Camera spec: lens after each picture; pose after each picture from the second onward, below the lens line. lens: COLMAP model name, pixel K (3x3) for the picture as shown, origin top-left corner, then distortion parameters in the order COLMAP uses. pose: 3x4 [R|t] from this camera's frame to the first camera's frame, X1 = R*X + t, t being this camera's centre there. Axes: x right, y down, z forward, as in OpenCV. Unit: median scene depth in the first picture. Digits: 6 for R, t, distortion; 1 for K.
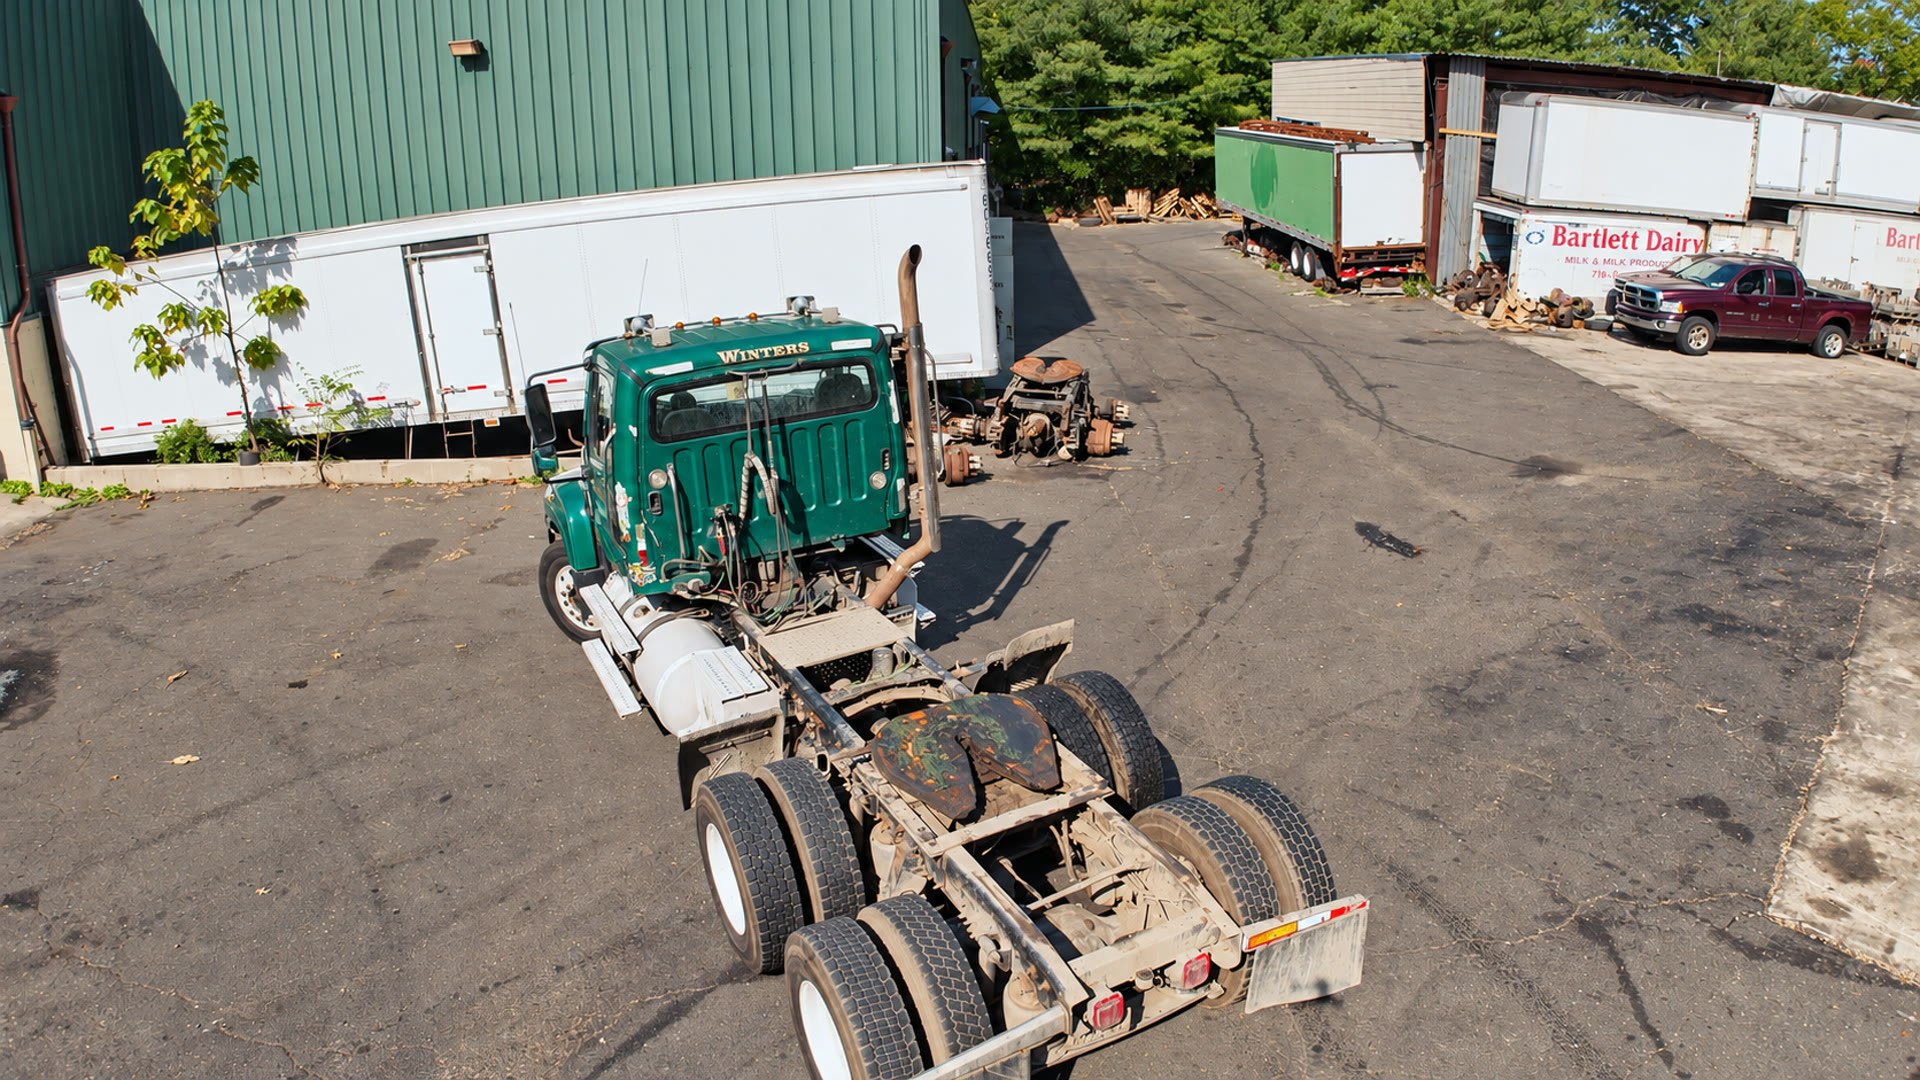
lens RADIAL K [[1191.2, 0, 960.0], [0, 1191.2, 540.0], [0, 0, 1]] dist [-0.185141, 0.019121]
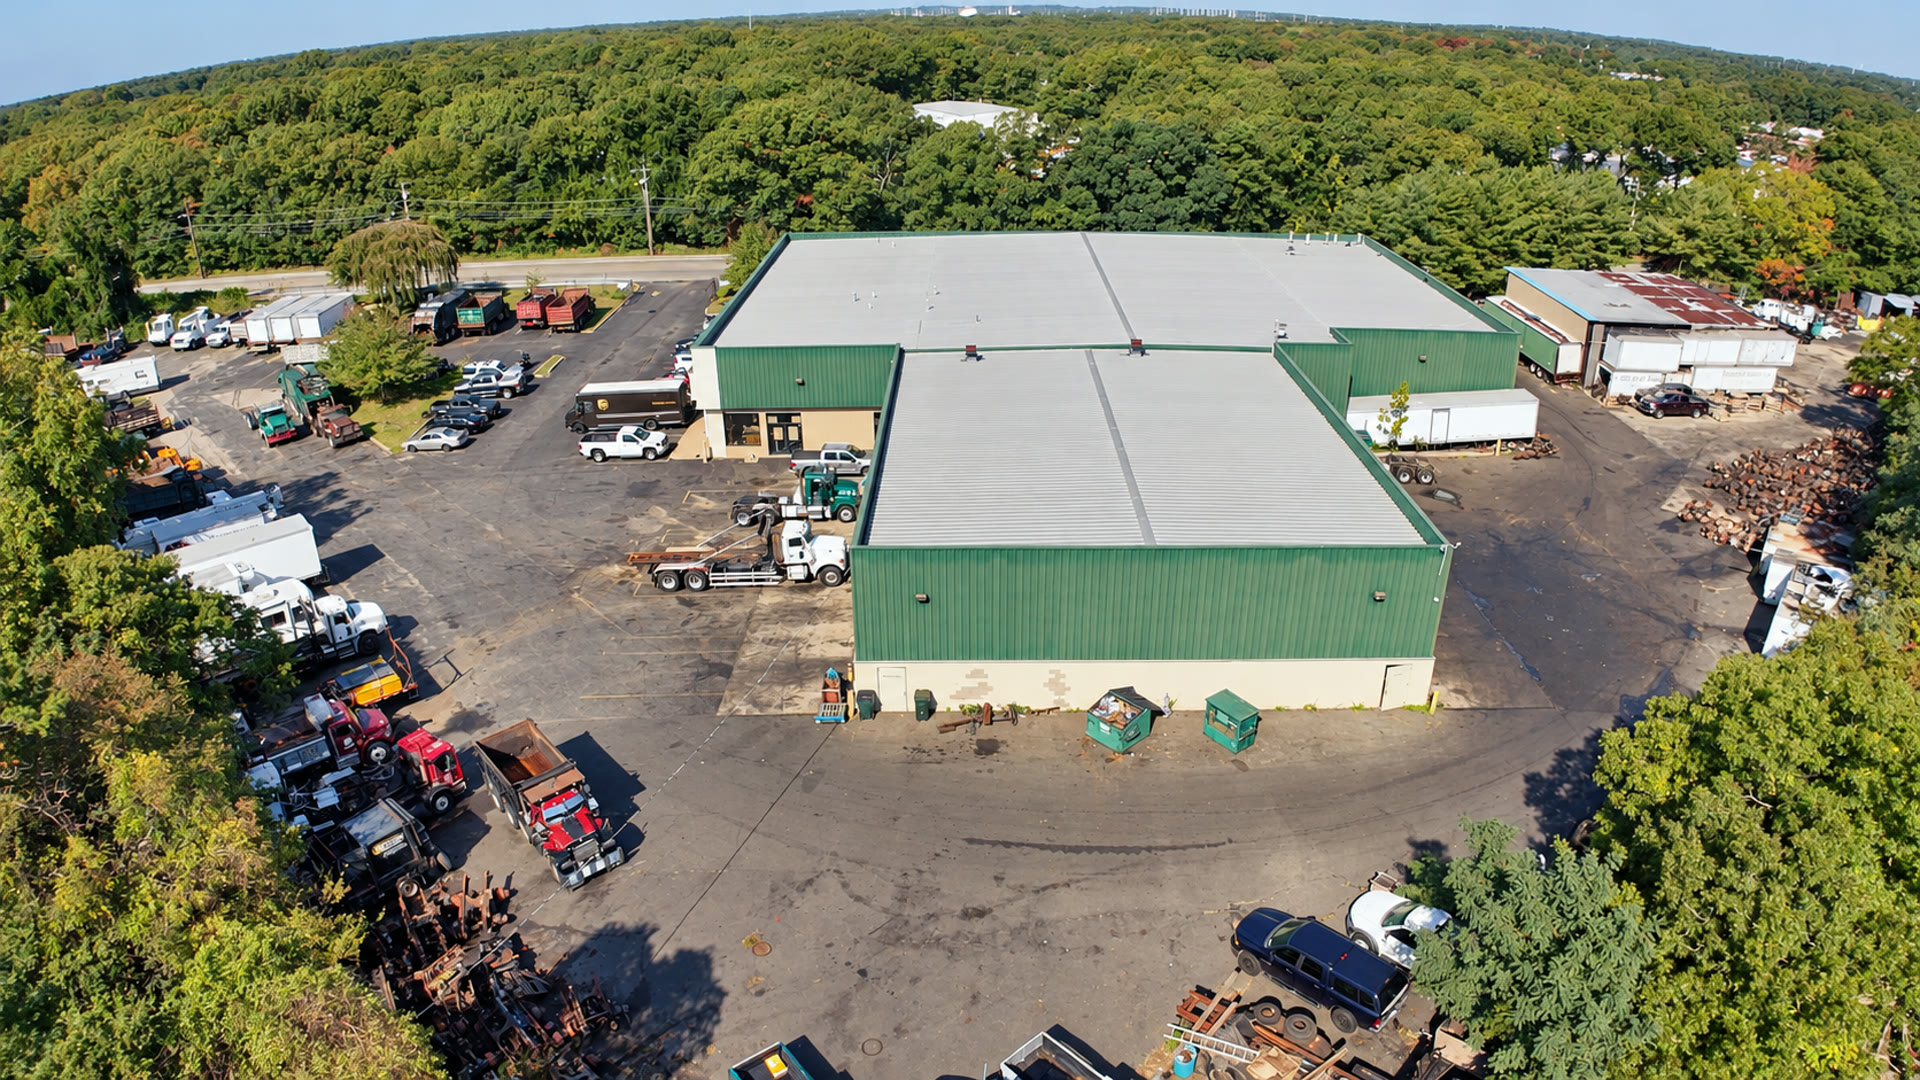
lens RADIAL K [[1191.2, 0, 960.0], [0, 1191.2, 540.0], [0, 0, 1]] dist [-0.185141, 0.019121]
pose [[0.999595, -0.004846, 0.028028, -1.641675], [0.002062, 0.995134, 0.098506, -0.113831], [-0.028369, -0.098409, 0.994742, -2.461396]]
